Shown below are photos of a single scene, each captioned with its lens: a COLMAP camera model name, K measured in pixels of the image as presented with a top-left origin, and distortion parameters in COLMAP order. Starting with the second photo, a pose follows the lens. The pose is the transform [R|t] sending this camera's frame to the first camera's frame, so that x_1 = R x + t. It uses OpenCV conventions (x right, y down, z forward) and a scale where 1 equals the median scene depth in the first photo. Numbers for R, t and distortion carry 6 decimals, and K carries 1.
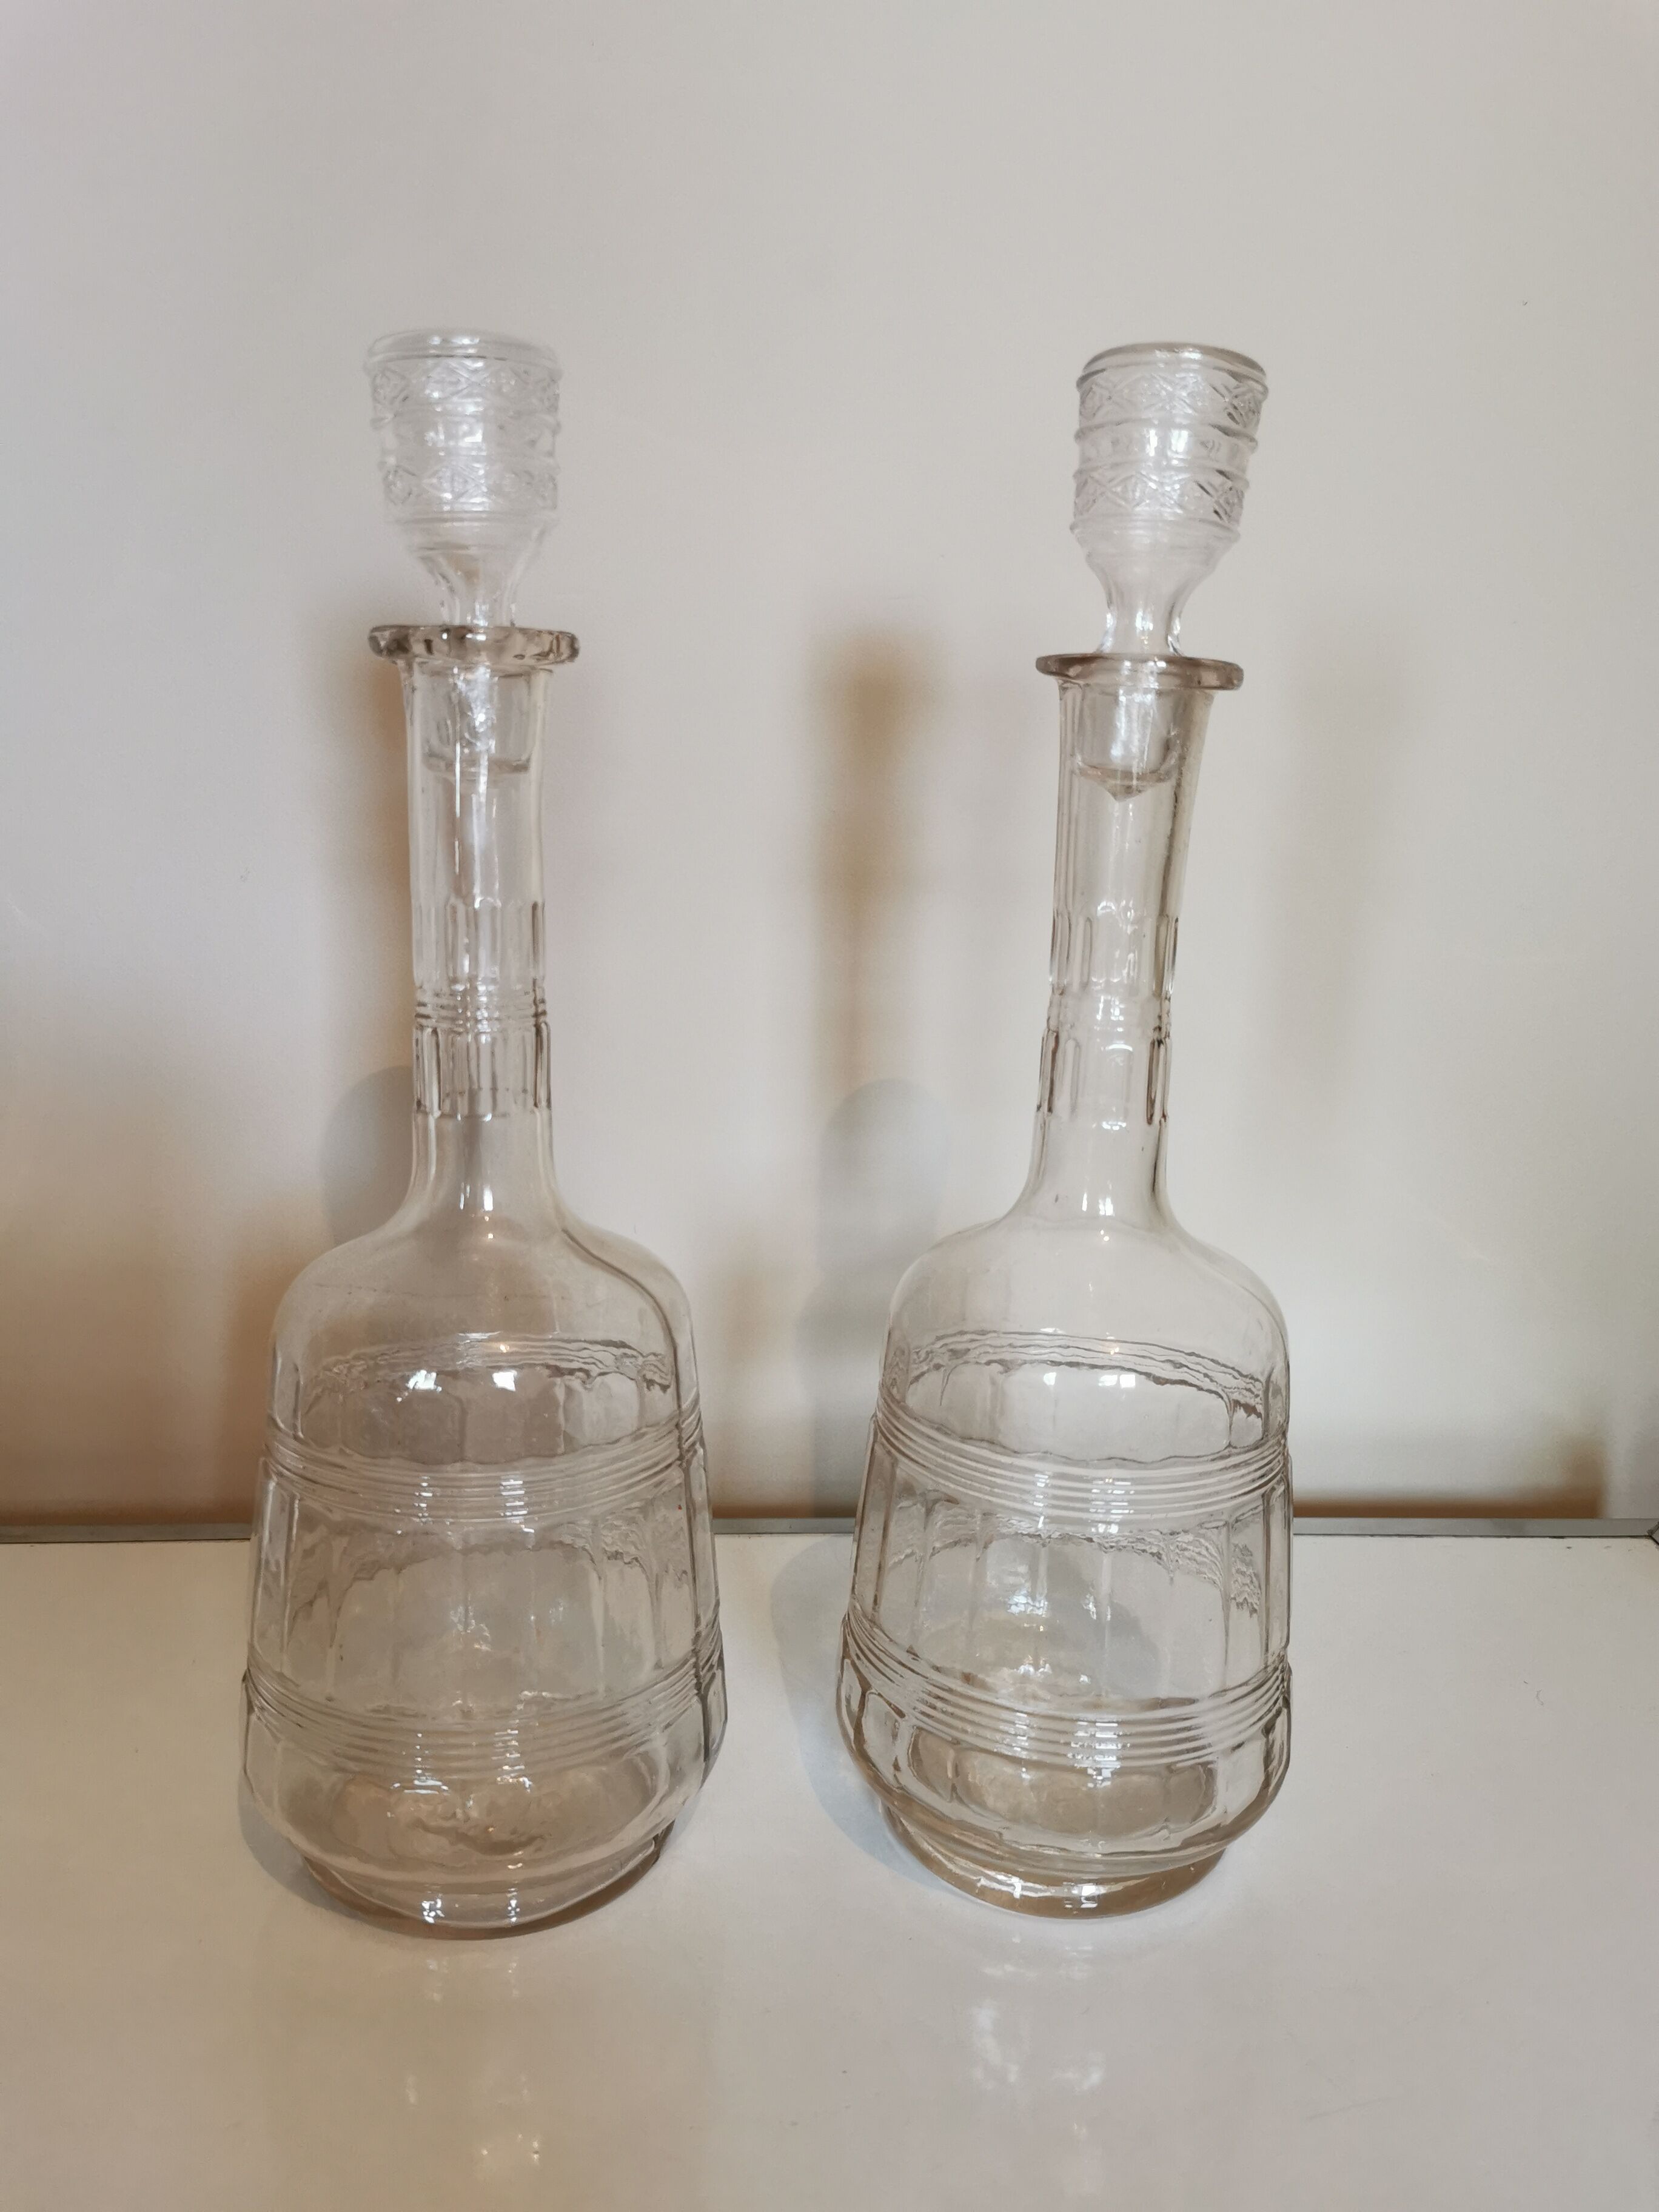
lens RADIAL K [[1728.0, 0, 806.1], [0, 1728.0, 1088.0], [0, 0, 1]] dist [-0.025411, -0.038417]
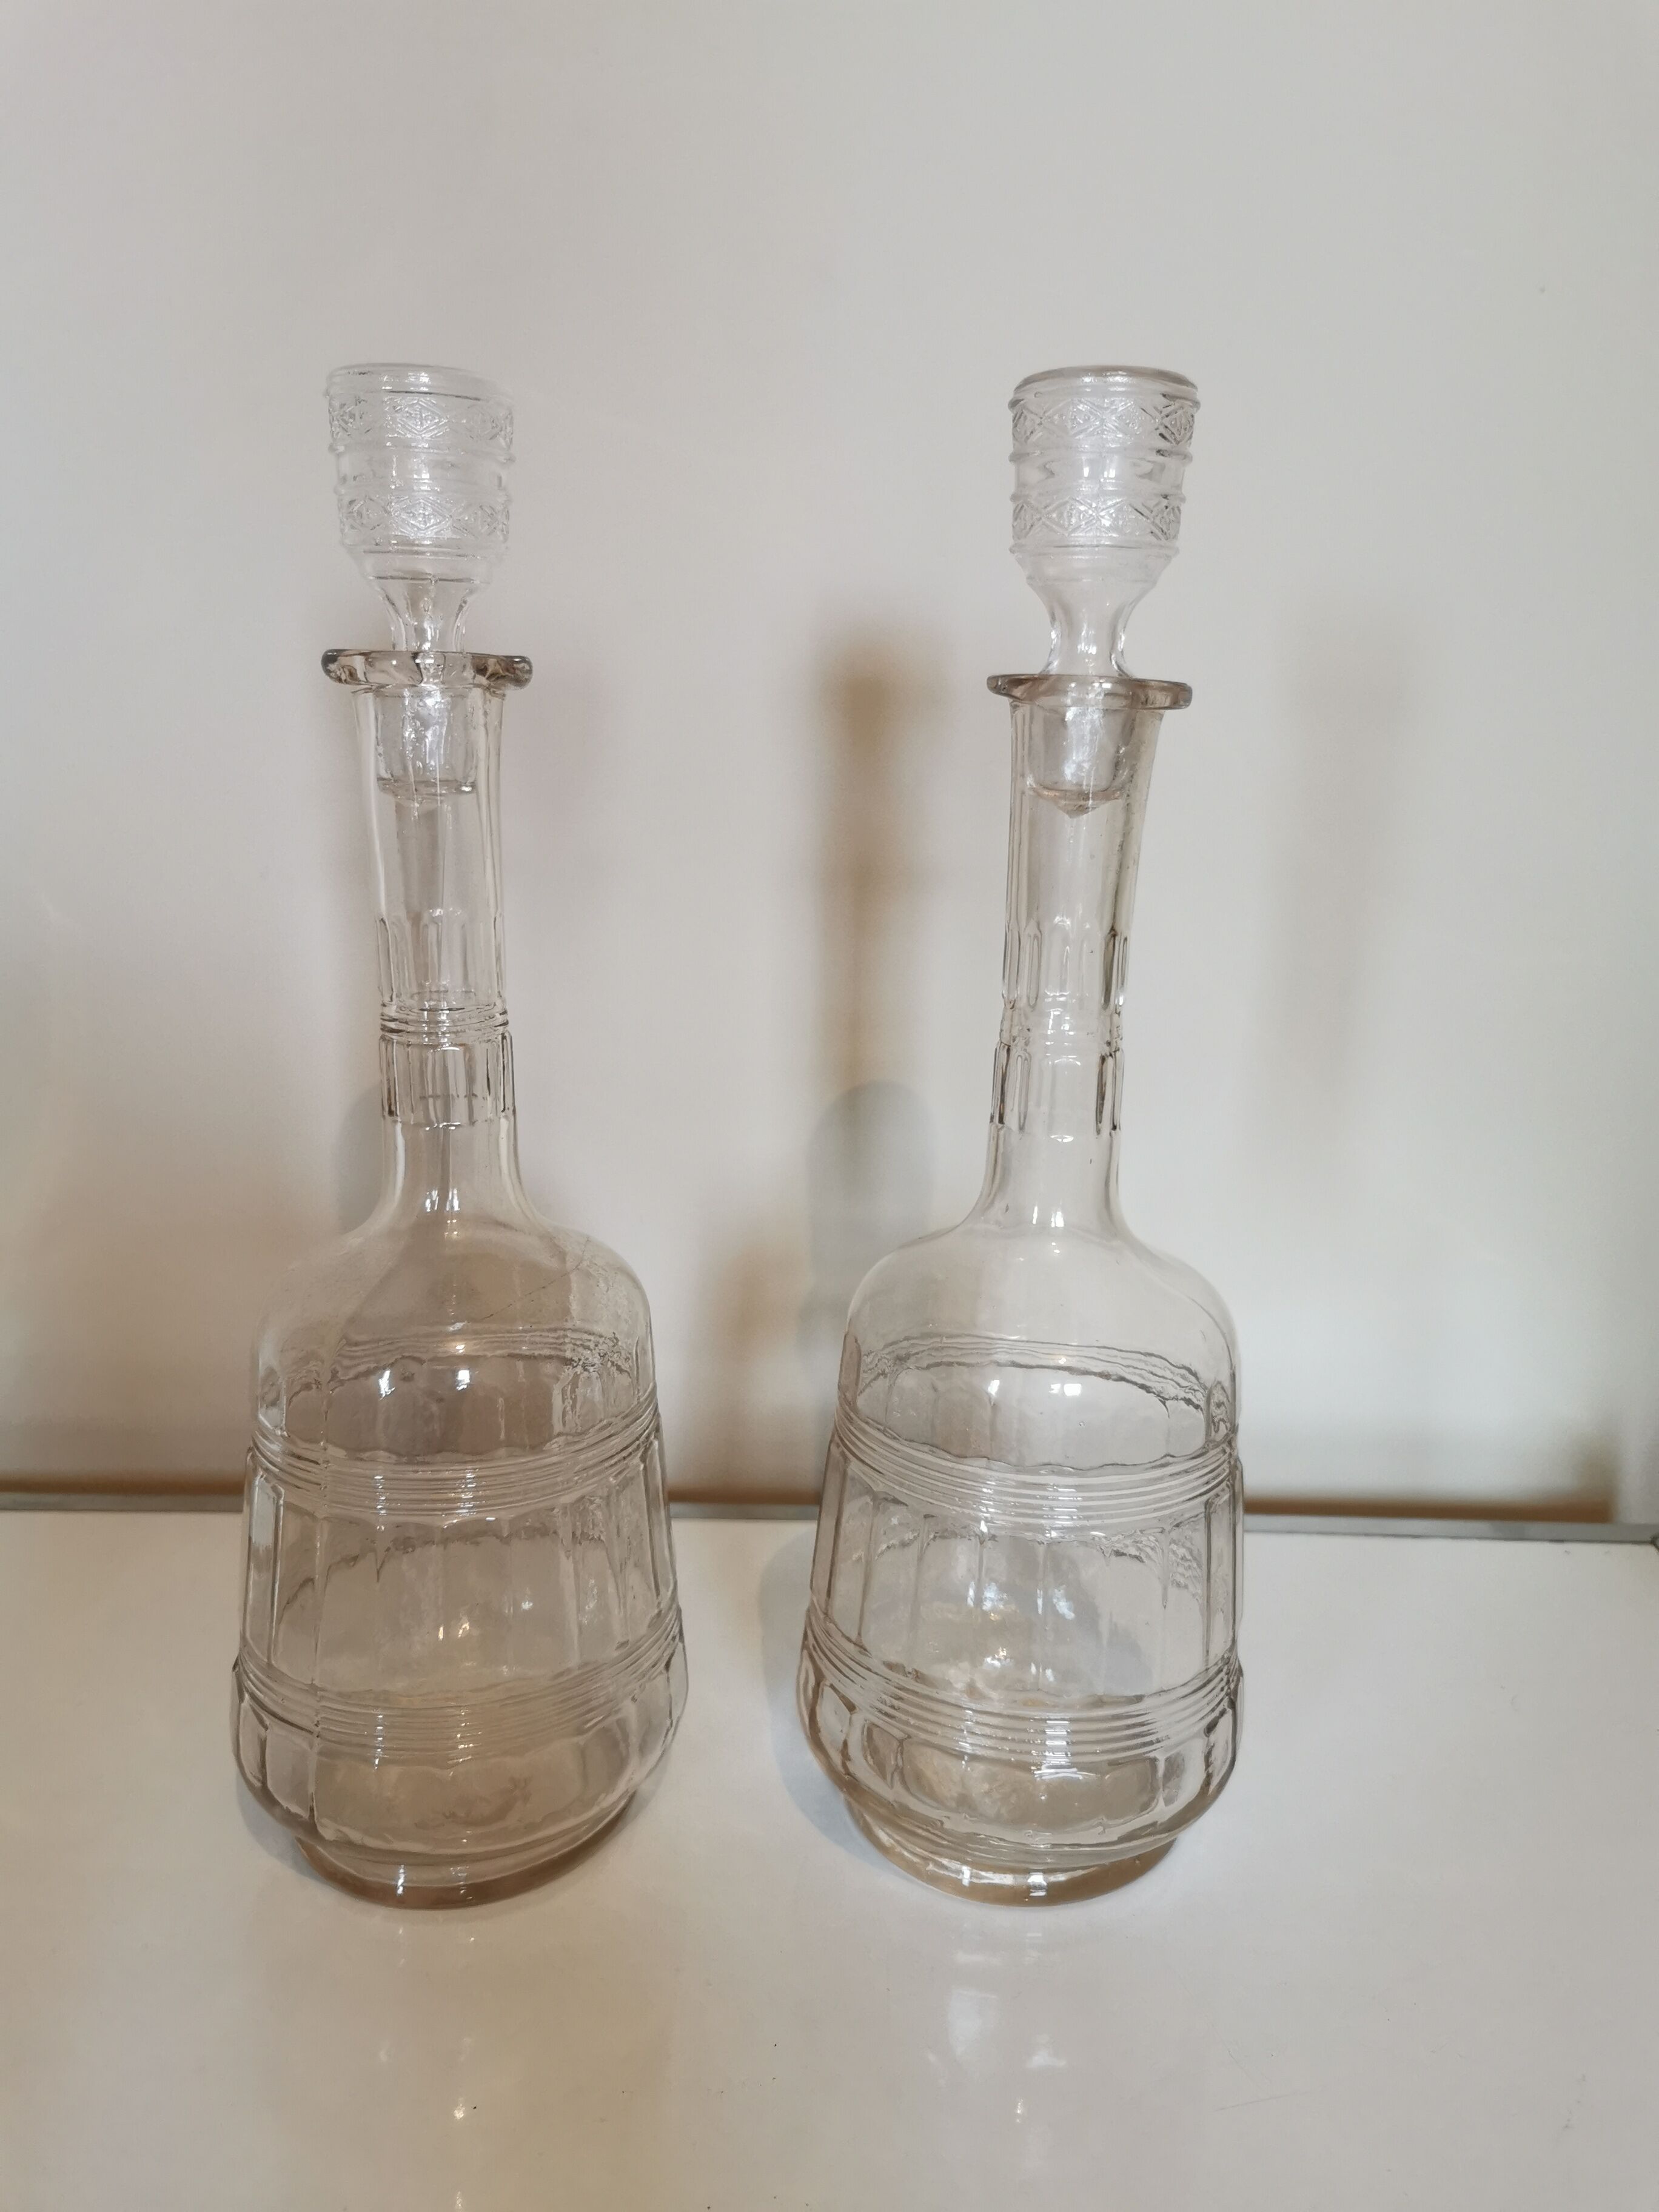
lens RADIAL K [[1728.0, 0, 848.8], [0, 1728.0, 1102.7], [0, 0, 1]] dist [-0.025411, -0.038417]
pose [[0.998751, 0.011324, -0.048670, 0.098611], [-0.009953, 0.999550, 0.028310, -0.025601], [0.048969, -0.027790, 0.998414, -0.020121]]
